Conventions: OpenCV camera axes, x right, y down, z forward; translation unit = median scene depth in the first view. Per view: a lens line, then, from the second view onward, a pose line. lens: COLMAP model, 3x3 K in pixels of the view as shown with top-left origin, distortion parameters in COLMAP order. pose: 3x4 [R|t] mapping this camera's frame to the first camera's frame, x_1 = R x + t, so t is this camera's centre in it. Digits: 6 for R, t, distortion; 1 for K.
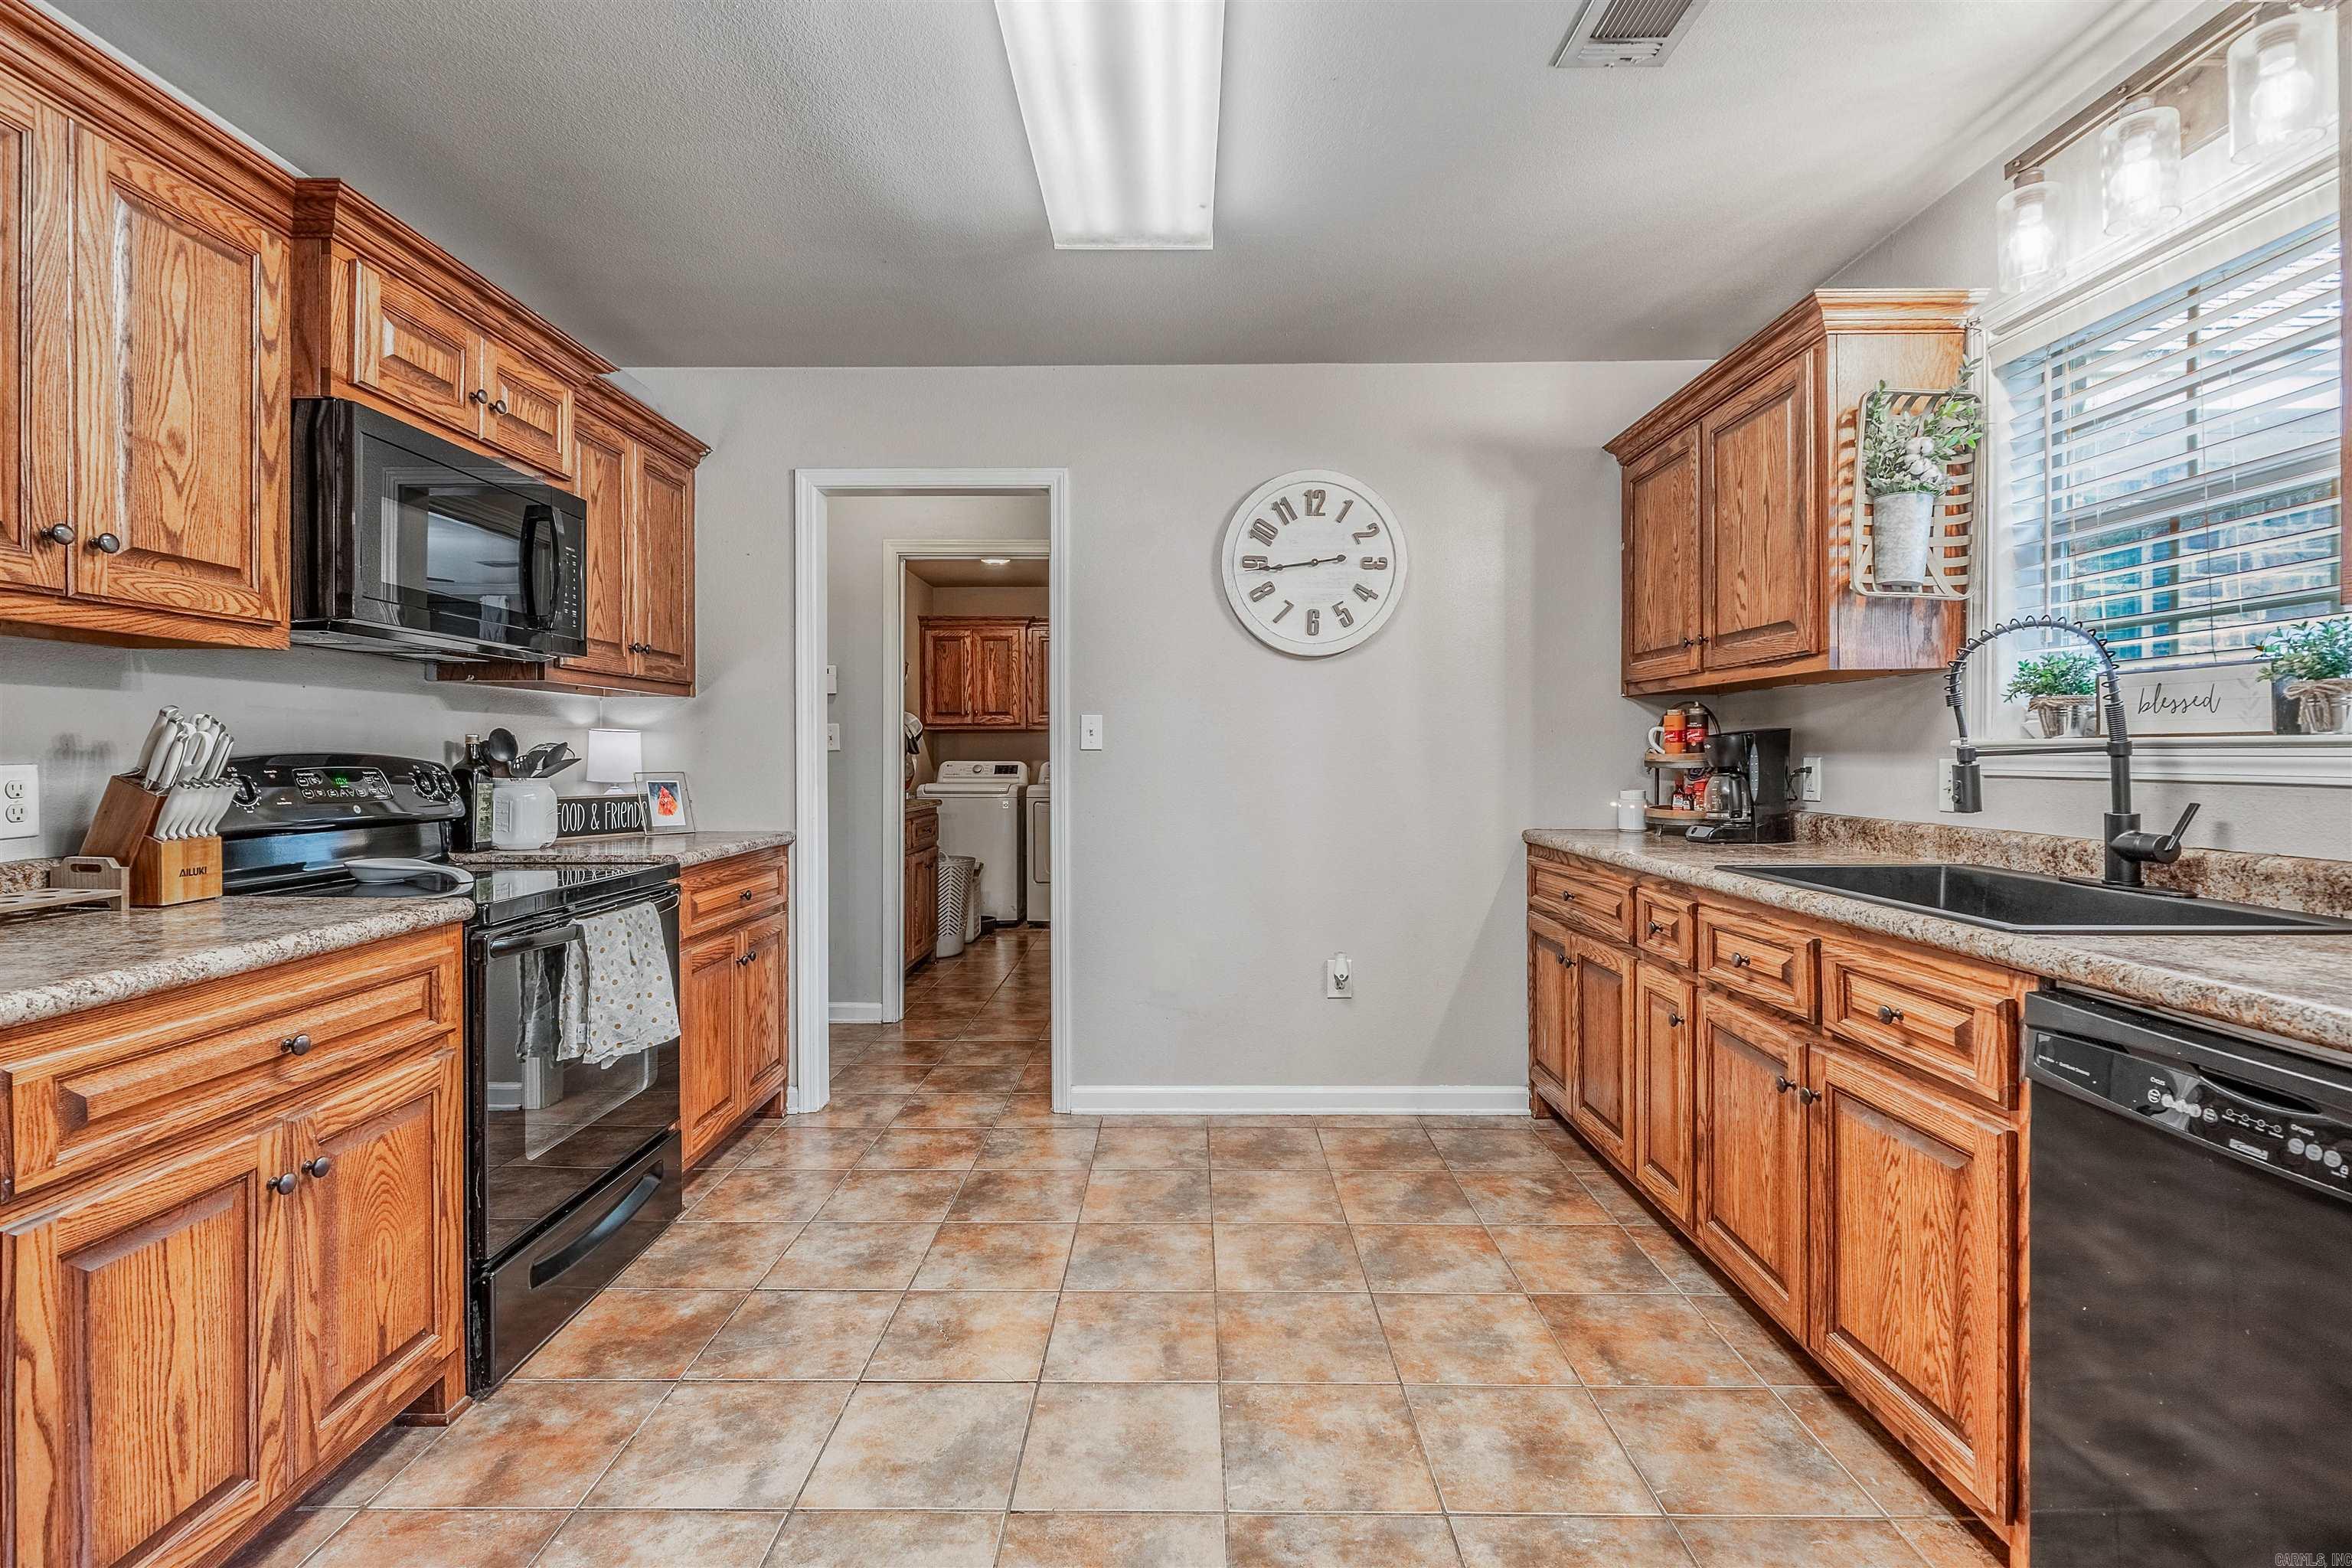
lens RADIAL K [[1075.2, 0, 1188.4], [0, 1075.2, 755.5], [0, 0, 1]] dist [-0.002341, -0.001506]
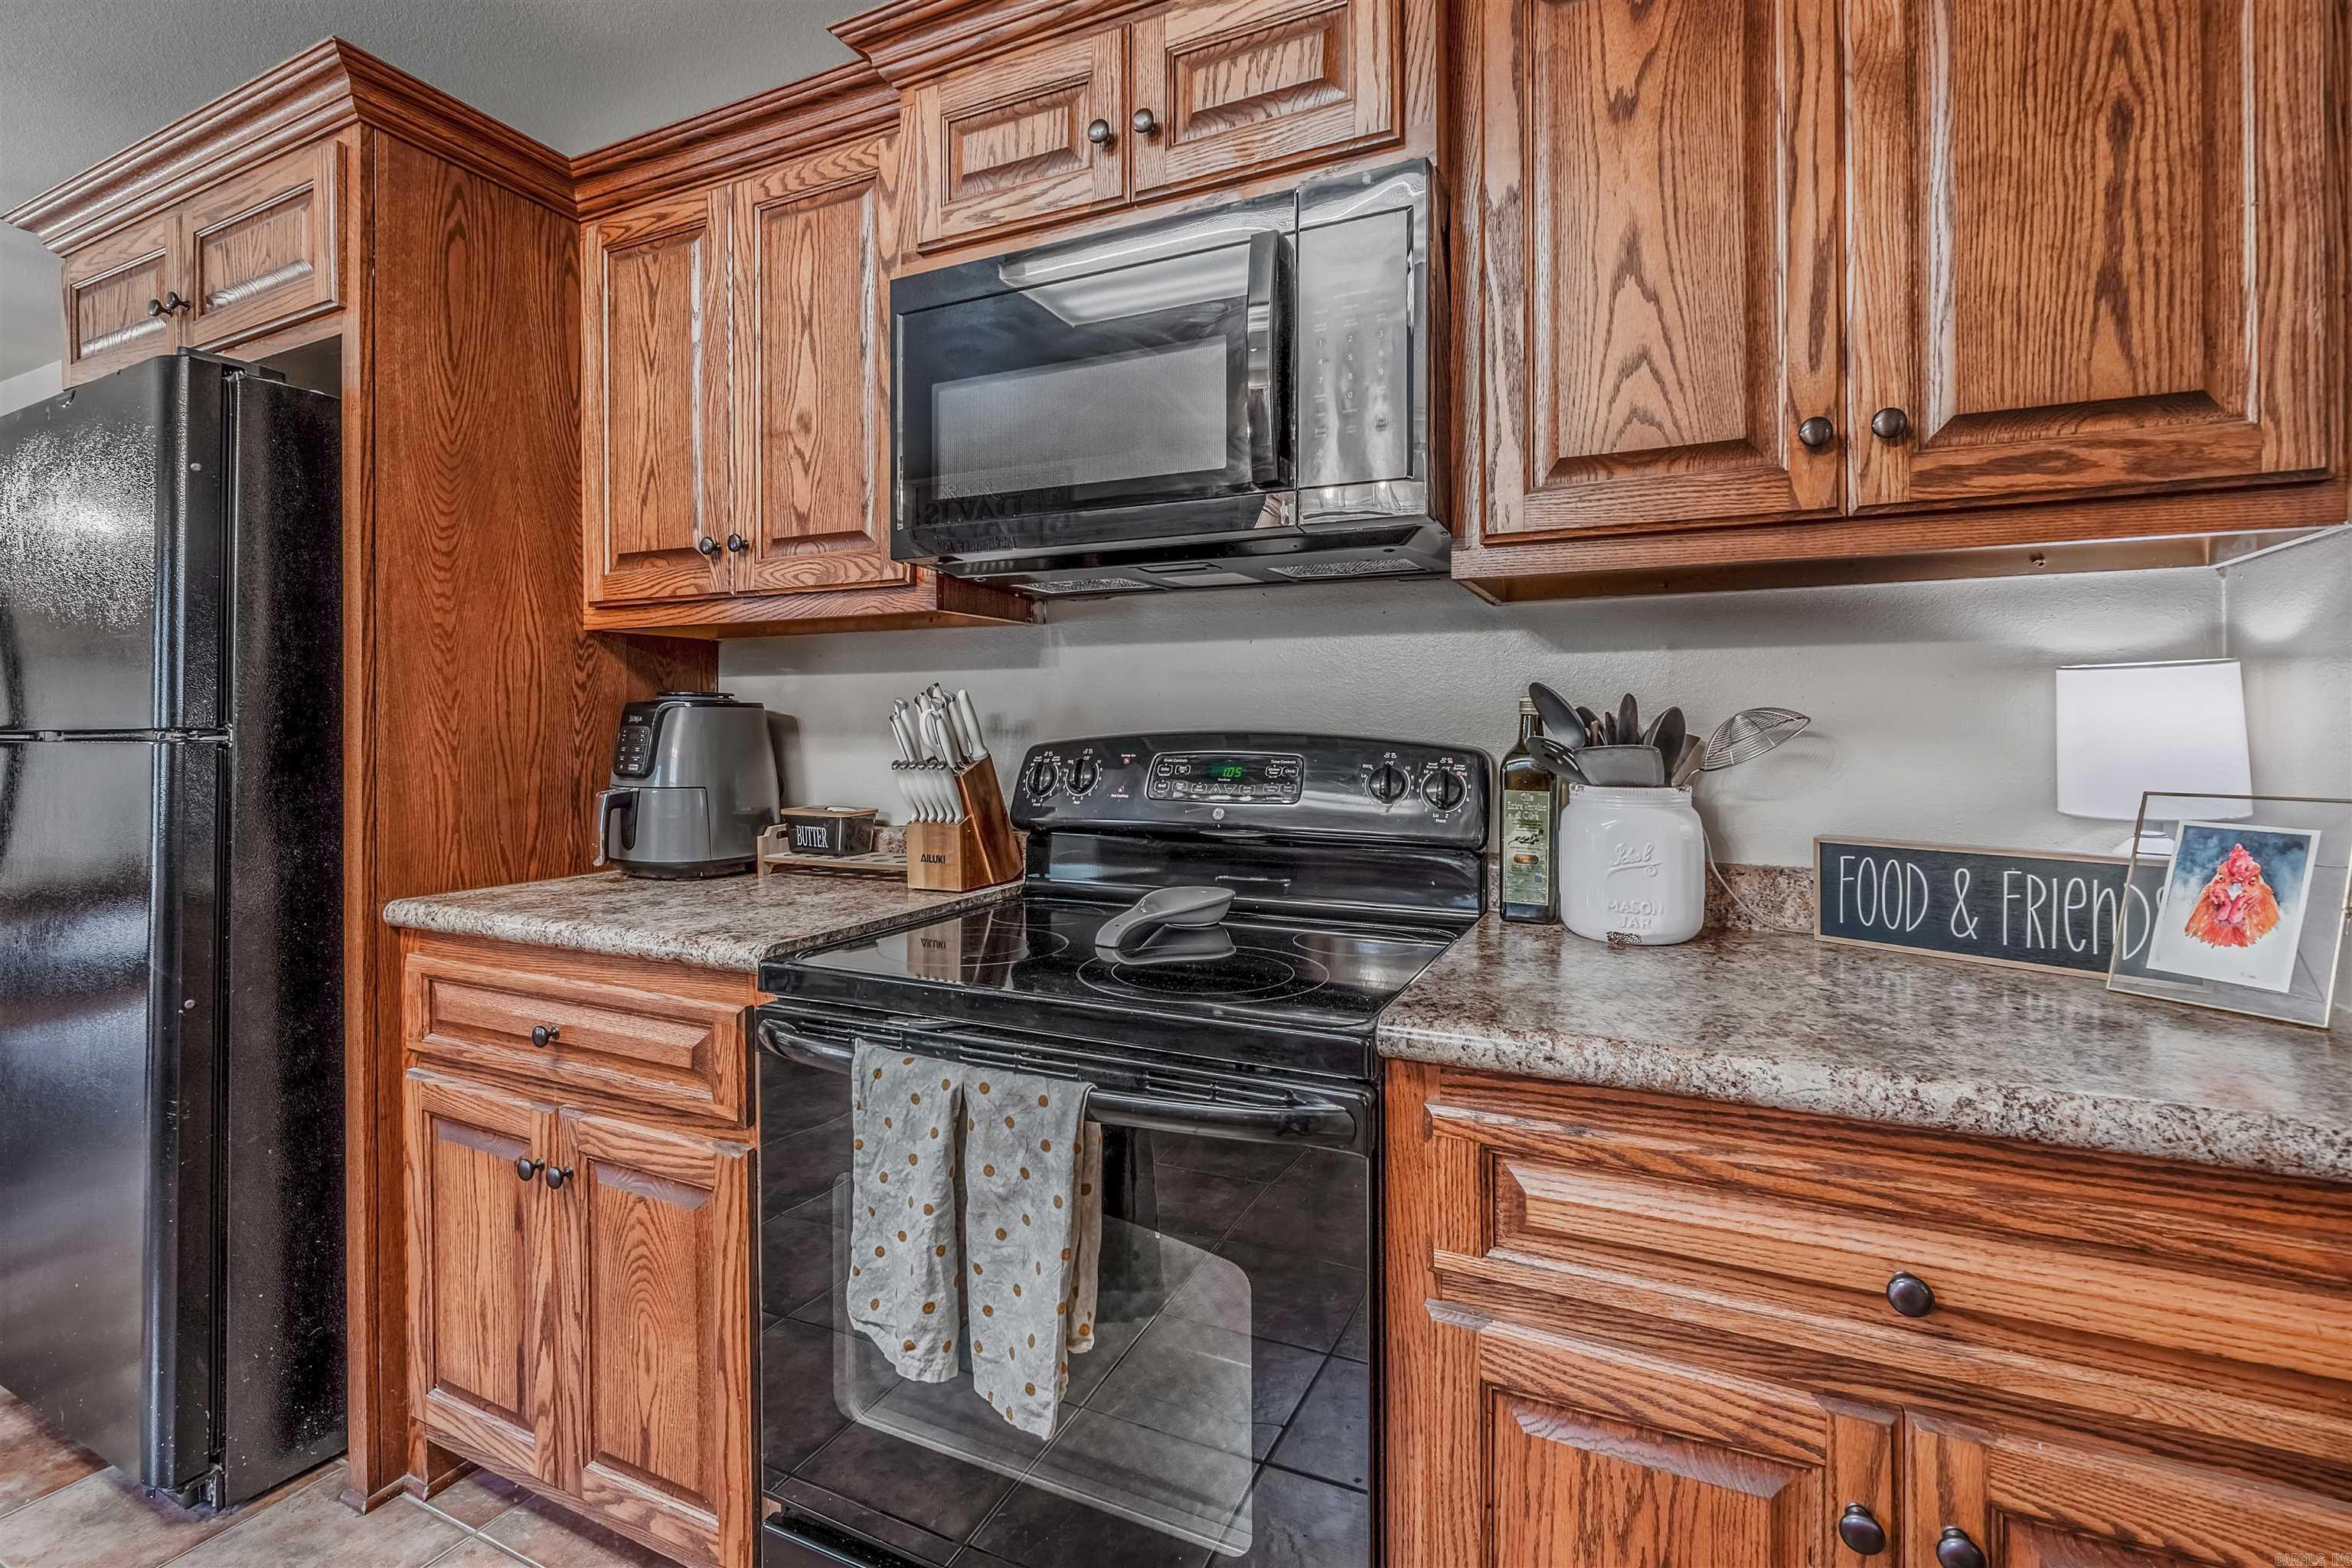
lens RADIAL K [[1075.2, 0, 1169.9], [0, 1075.2, 727.0], [0, 0, 1]] dist [-0.002341, -0.001506]
pose [[-0.441570, -0.000233, -0.897227, -0.139414], [-0.000202, 1.000000, -0.000160, -0.005131], [0.897227, 0.000111, -0.441570, 1.266131]]
